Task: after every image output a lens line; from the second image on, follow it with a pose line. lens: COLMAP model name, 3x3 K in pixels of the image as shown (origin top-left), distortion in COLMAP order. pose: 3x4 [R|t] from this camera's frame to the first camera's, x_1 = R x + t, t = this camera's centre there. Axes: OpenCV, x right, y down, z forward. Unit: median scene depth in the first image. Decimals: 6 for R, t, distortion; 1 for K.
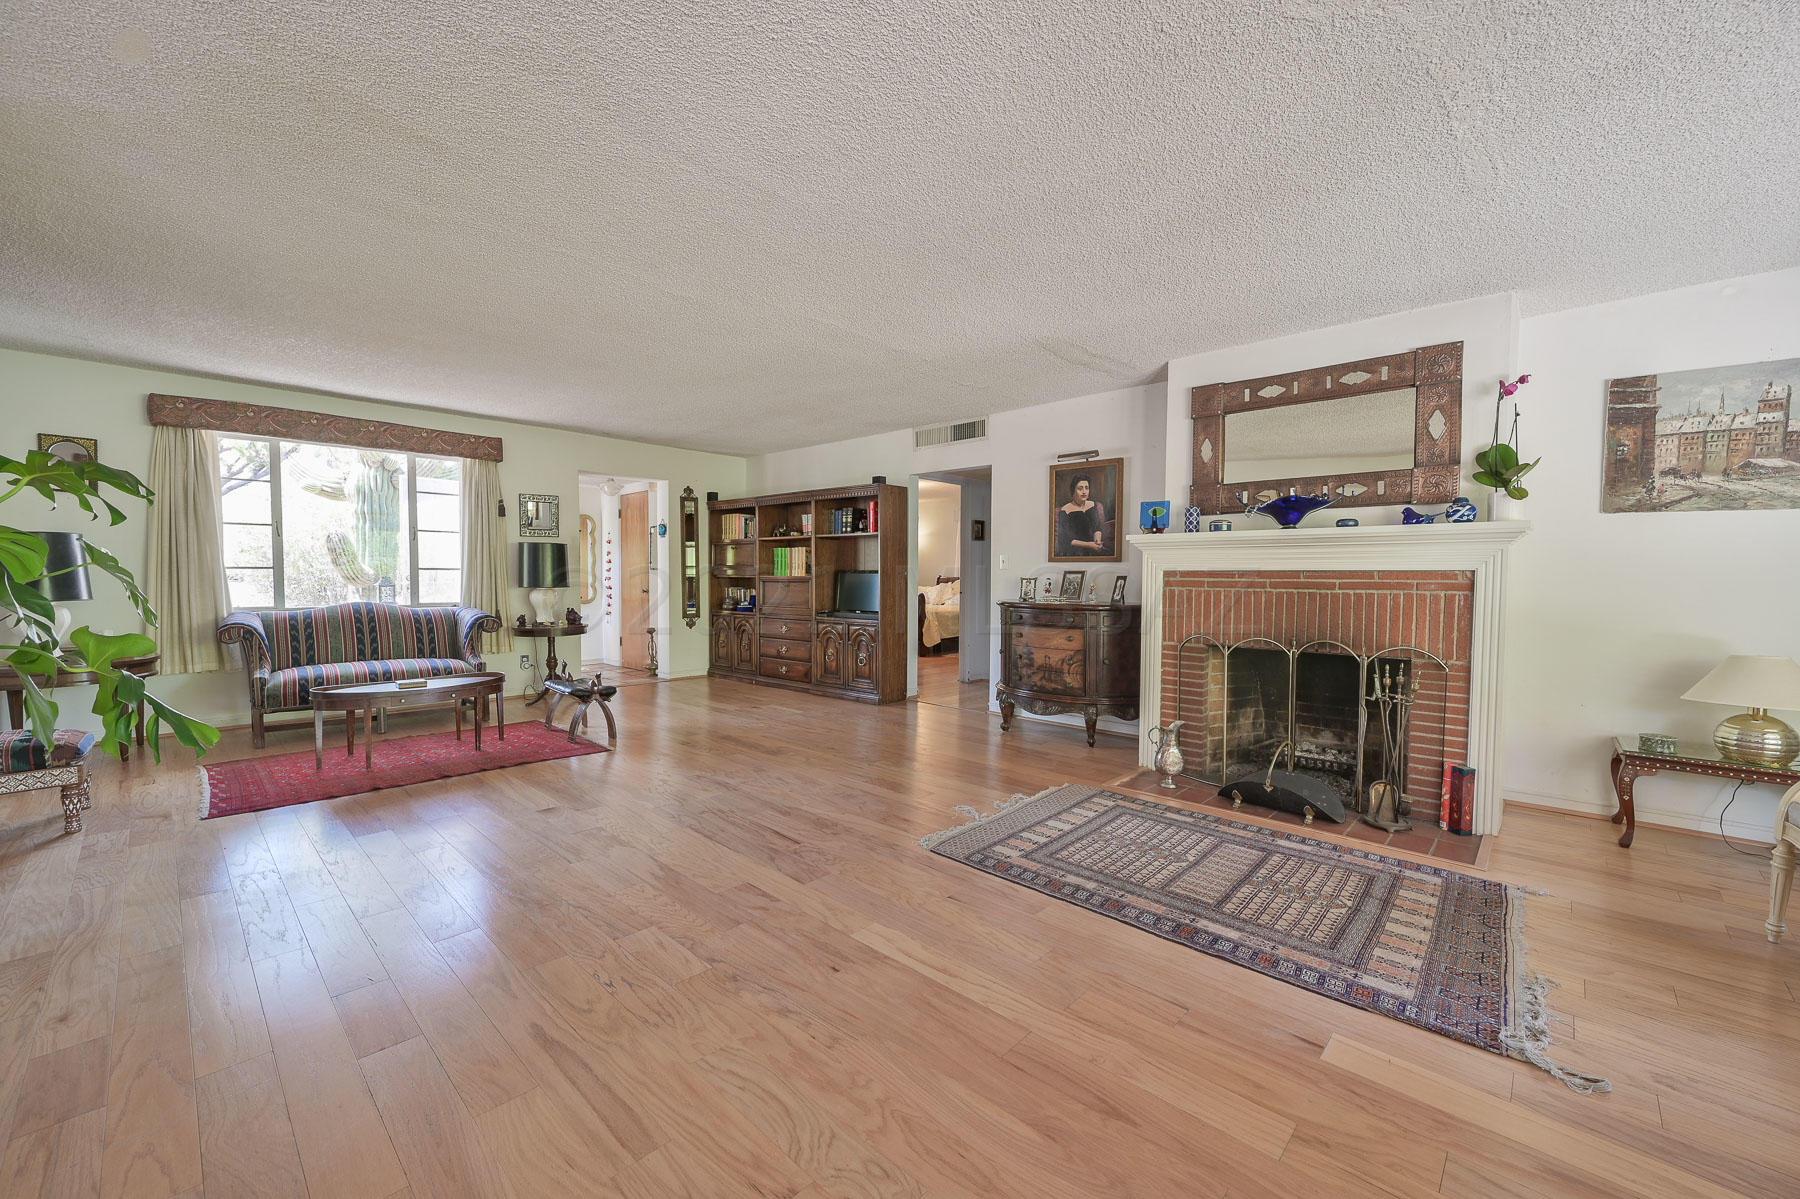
lens RADIAL K [[707.9, 0, 903.1], [0, 707.9, 604.7], [0, 0, 1]] dist [-0.002963, 0.001020]
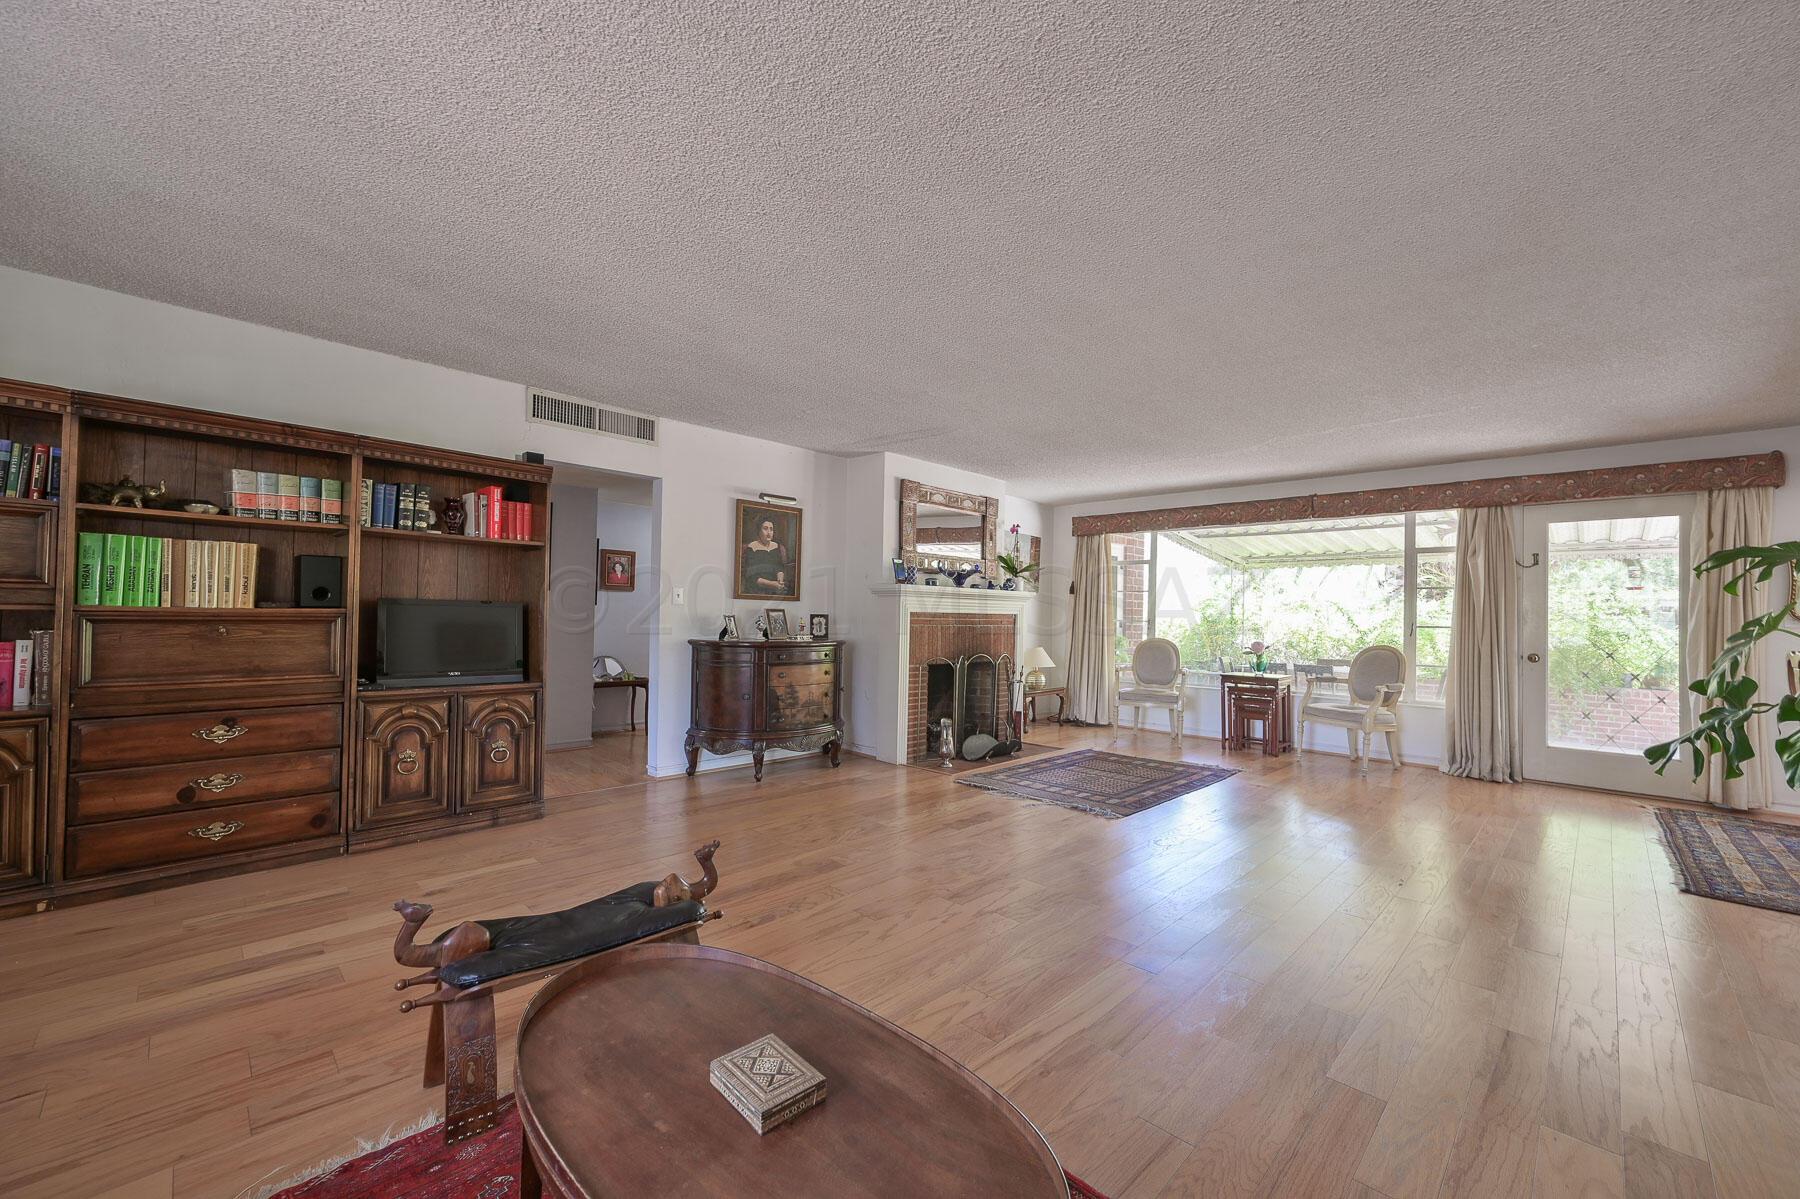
lens RADIAL K [[707.9, 0, 901.5], [0, 707.9, 605.0], [0, 0, 1]] dist [-0.002963, 0.001020]
pose [[0.027145, 0.009425, 0.999587, -0.900946], [0.022951, 0.999686, -0.010049, -0.044725], [-0.999368, 0.023214, 0.026920, 0.909323]]
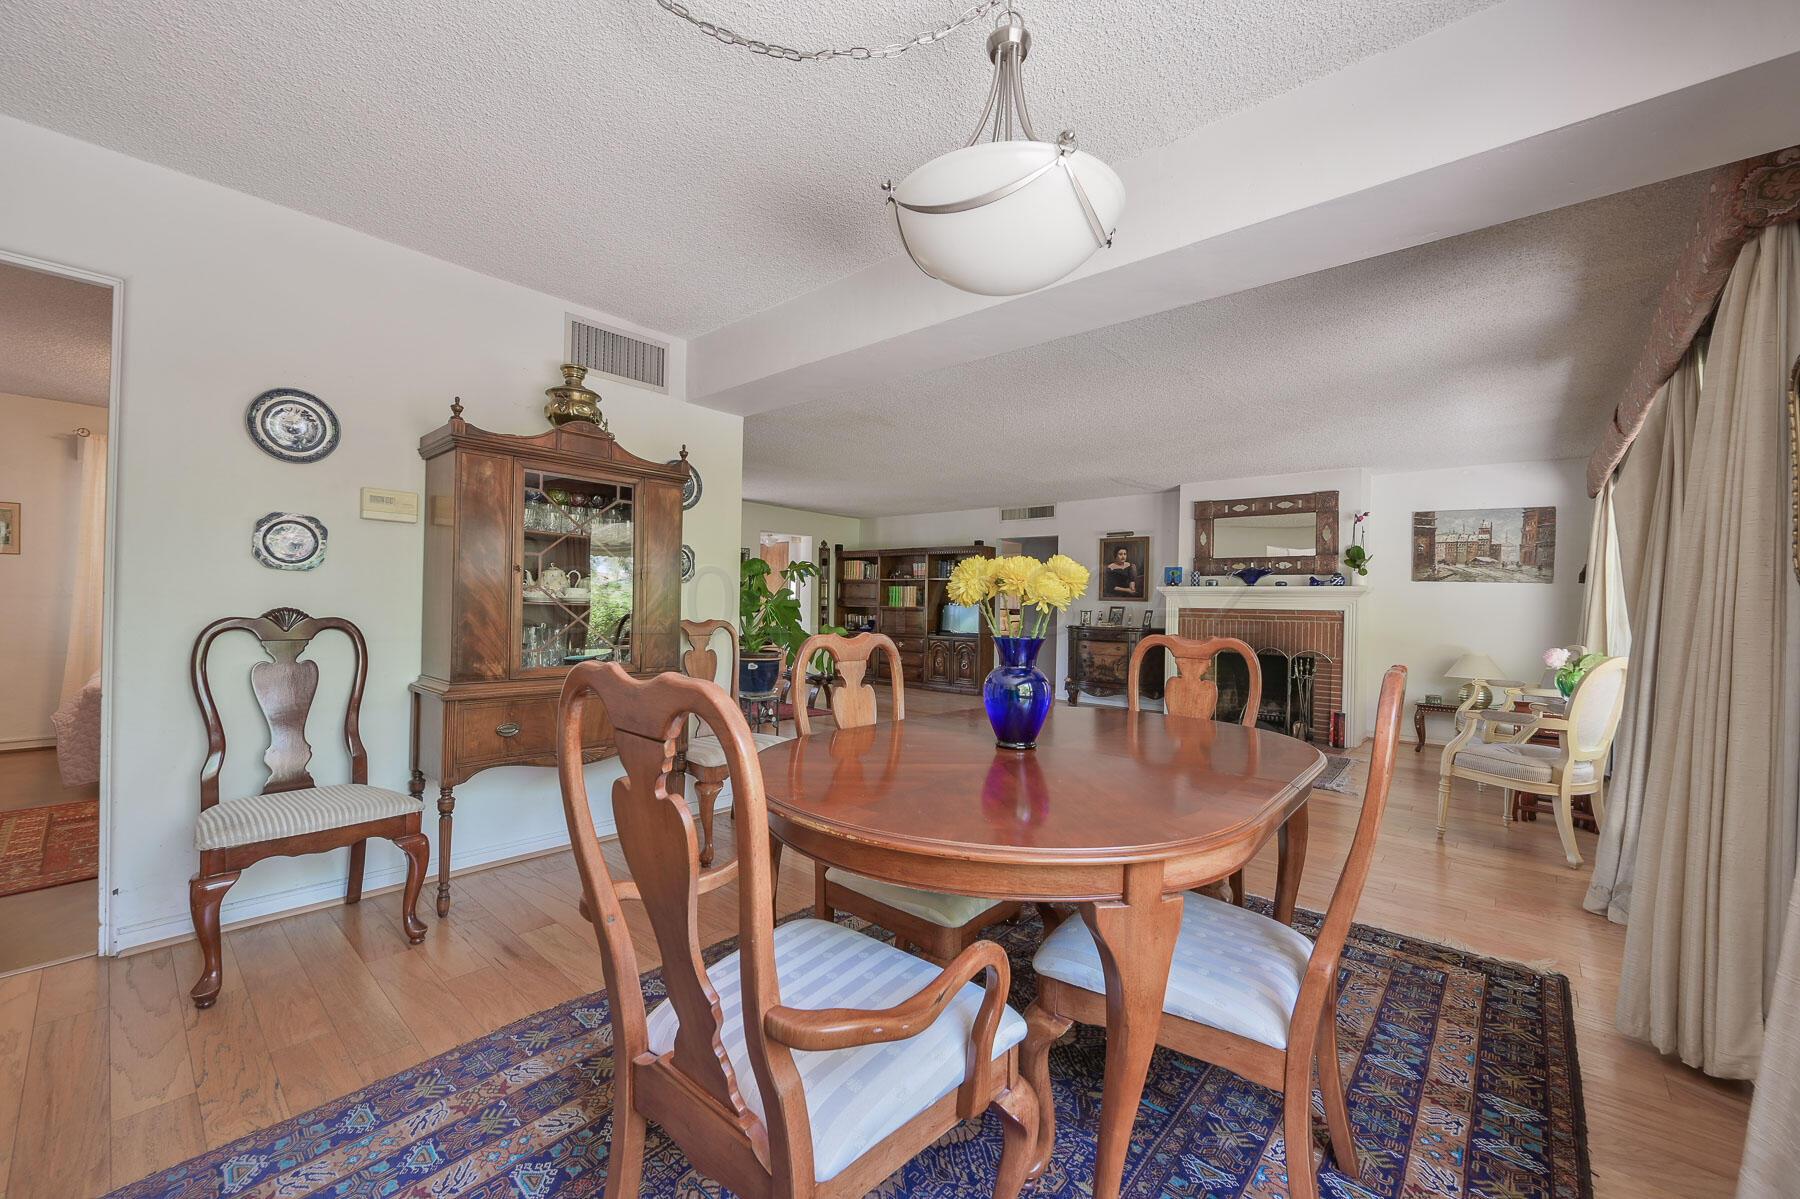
lens RADIAL K [[707.9, 0, 900.4], [0, 707.9, 603.7], [0, 0, 1]] dist [-0.002963, 0.001020]
pose [[0.999436, 0.014861, 0.030127, -0.331755], [-0.013564, 0.998992, -0.042801, 0.022555], [-0.030732, 0.042368, 0.998629, -0.640800]]
